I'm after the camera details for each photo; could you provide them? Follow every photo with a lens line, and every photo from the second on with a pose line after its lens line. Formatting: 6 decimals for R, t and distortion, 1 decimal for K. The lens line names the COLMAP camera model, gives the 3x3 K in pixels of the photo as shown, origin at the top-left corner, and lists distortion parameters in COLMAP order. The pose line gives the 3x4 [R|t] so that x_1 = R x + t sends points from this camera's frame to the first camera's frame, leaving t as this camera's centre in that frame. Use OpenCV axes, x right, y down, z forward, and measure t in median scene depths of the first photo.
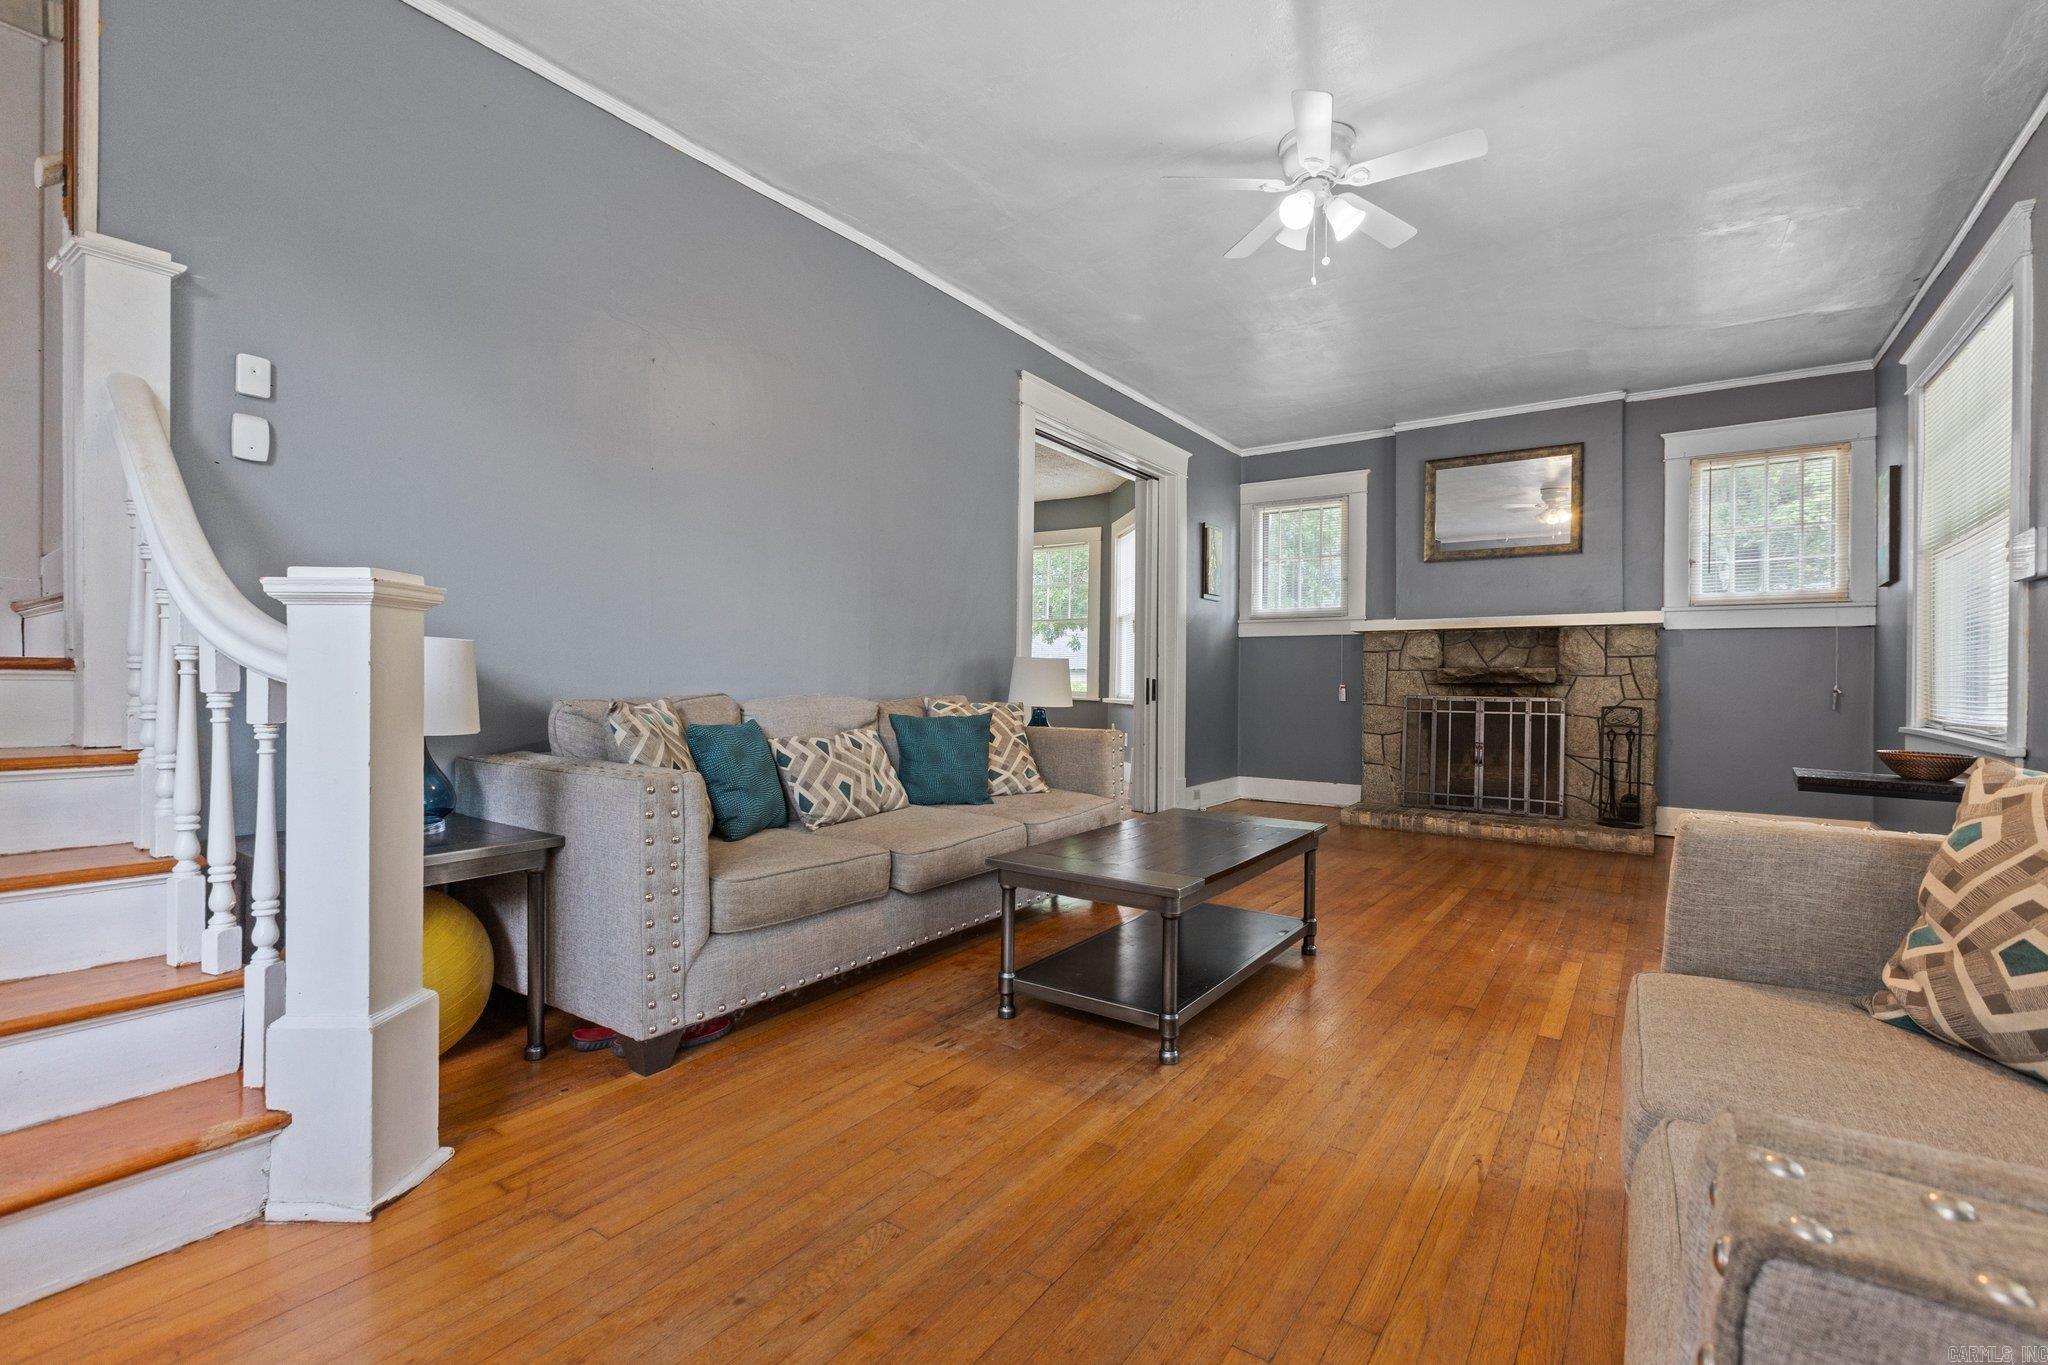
lens RADIAL K [[921.6, 0, 1020.3], [0, 921.6, 676.5], [0, 0, 1]] dist [0.006506, -0.000279]
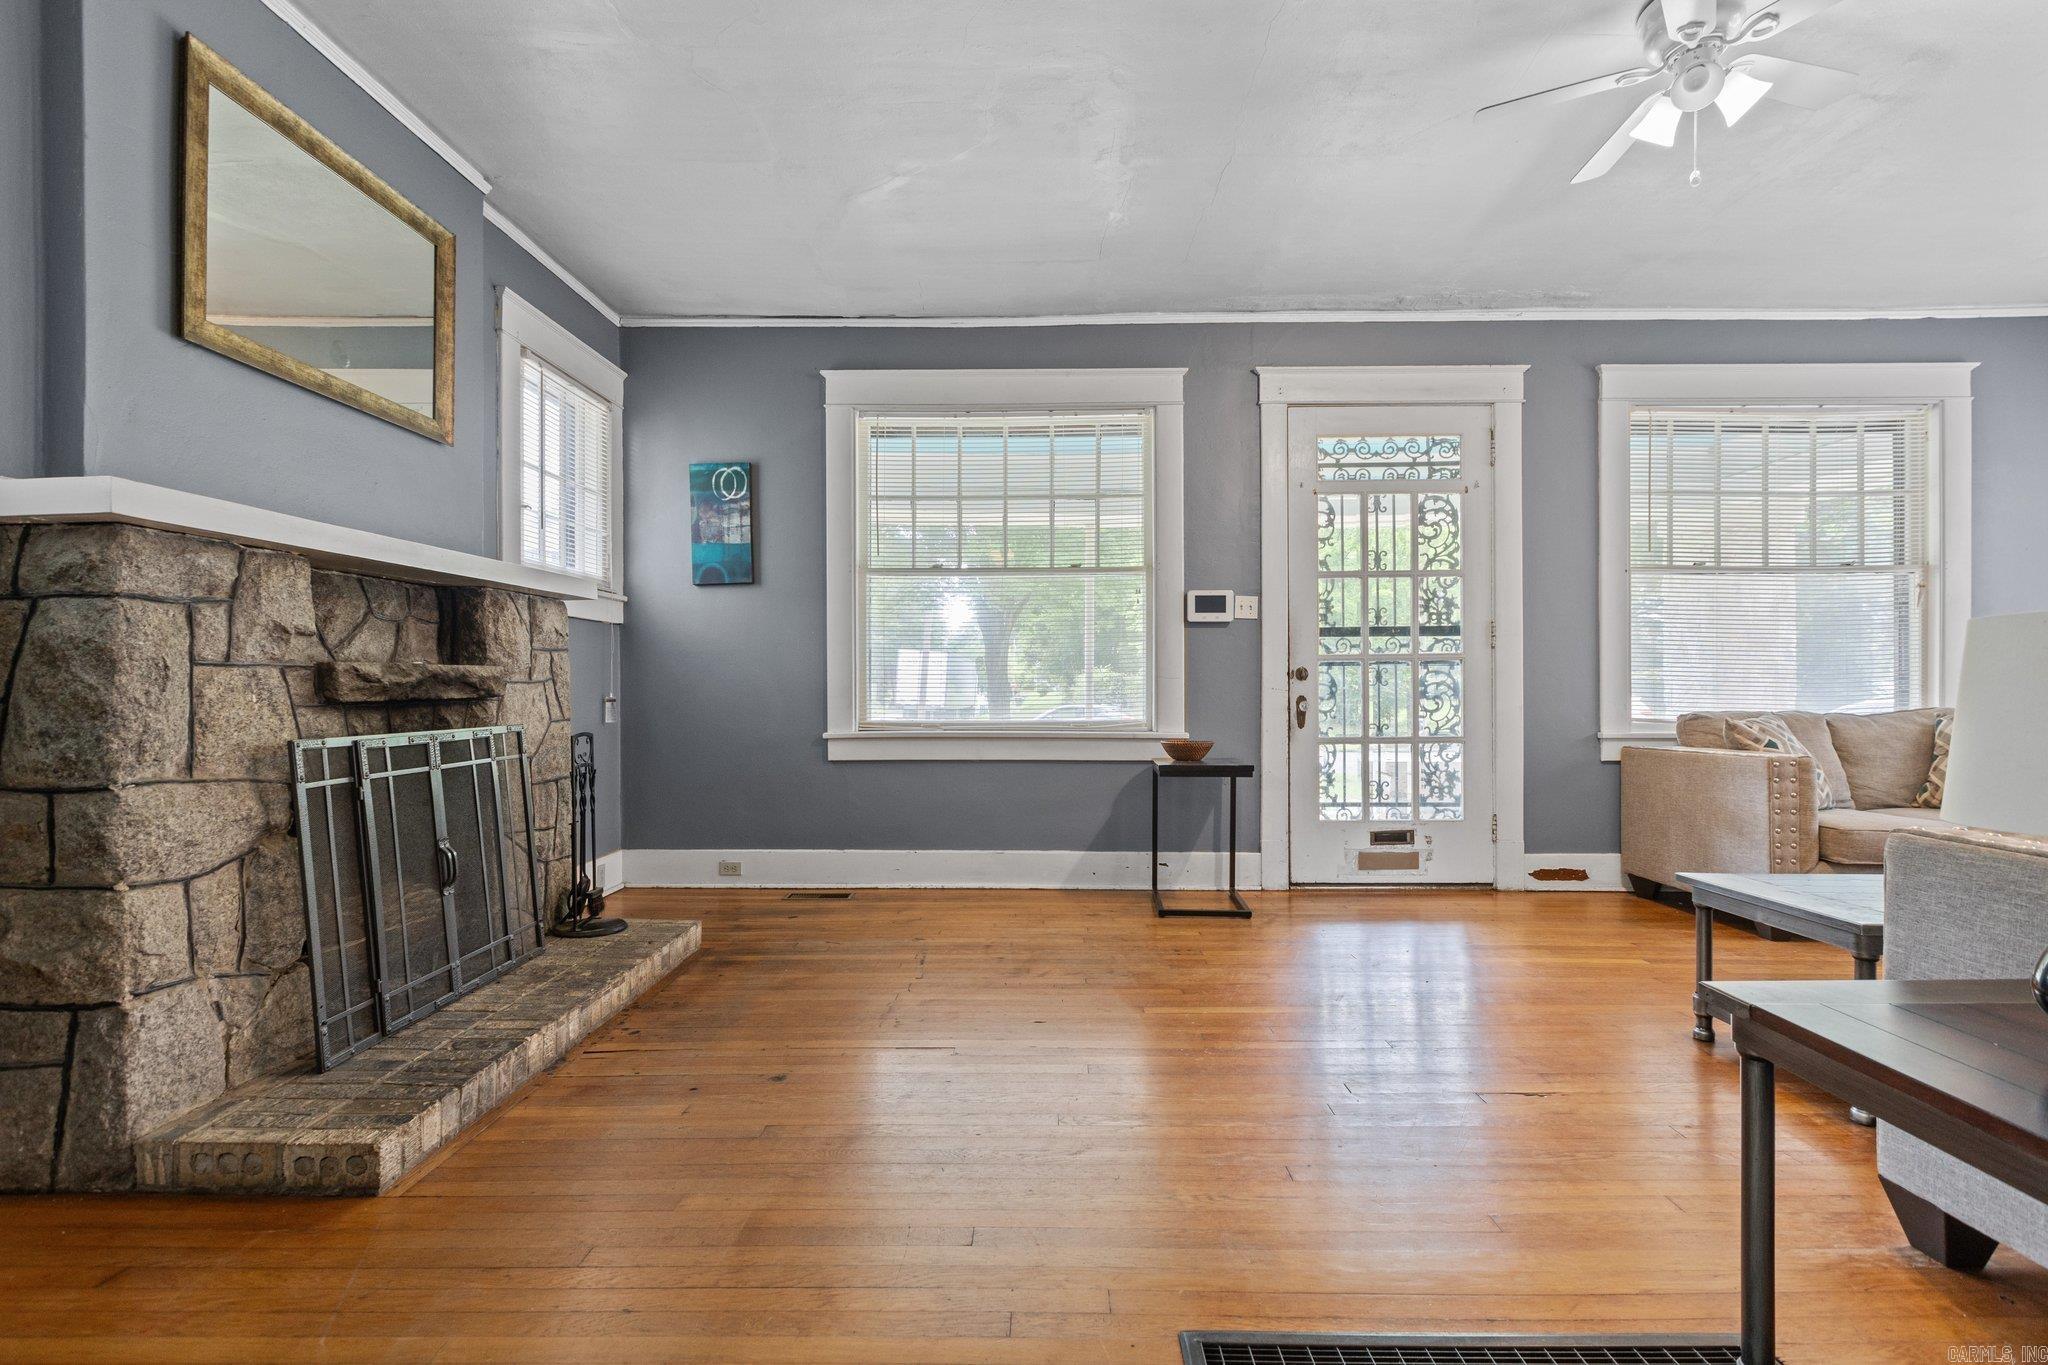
lens RADIAL K [[921.6, 0, 1045.2], [0, 921.6, 698.3], [0, 0, 1]] dist [0.006506, -0.000279]
pose [[-0.564164, -0.016641, 0.825495, -0.006281], [-0.001371, 0.999814, 0.019218, -0.001687], [-0.825661, 0.009711, -0.564082, 0.999974]]
